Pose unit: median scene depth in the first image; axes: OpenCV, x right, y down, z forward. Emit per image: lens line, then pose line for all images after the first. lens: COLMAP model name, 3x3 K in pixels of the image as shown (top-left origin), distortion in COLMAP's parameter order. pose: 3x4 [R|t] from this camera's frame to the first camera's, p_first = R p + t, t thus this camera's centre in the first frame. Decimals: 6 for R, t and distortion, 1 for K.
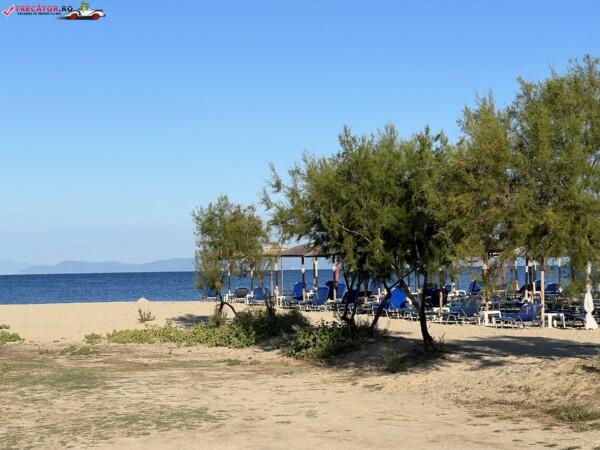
lens RADIAL K [[1337.0, 0, 301.5], [0, 1337.0, 228.5], [0, 0, 1]] dist [0.201962, 0.000000]
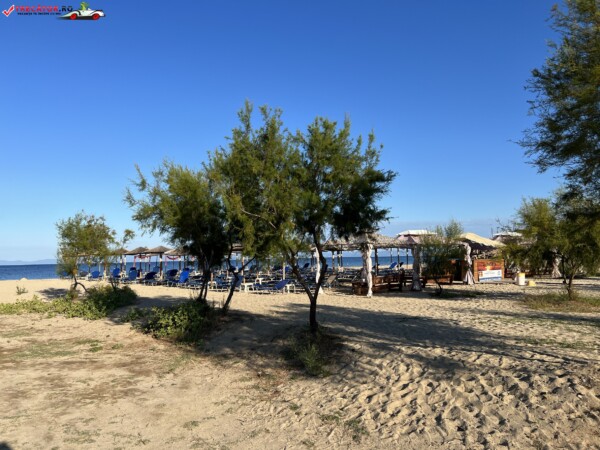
lens RADIAL K [[452.5, 0, 298.0], [0, 452.5, 221.8], [0, 0, 1]] dist [0.047855, -0.054679]
pose [[0.918736, 0.027158, 0.393937, -0.036070], [-0.004511, 0.998289, -0.058300, 0.016051], [-0.394846, 0.051785, 0.917287, 0.449721]]
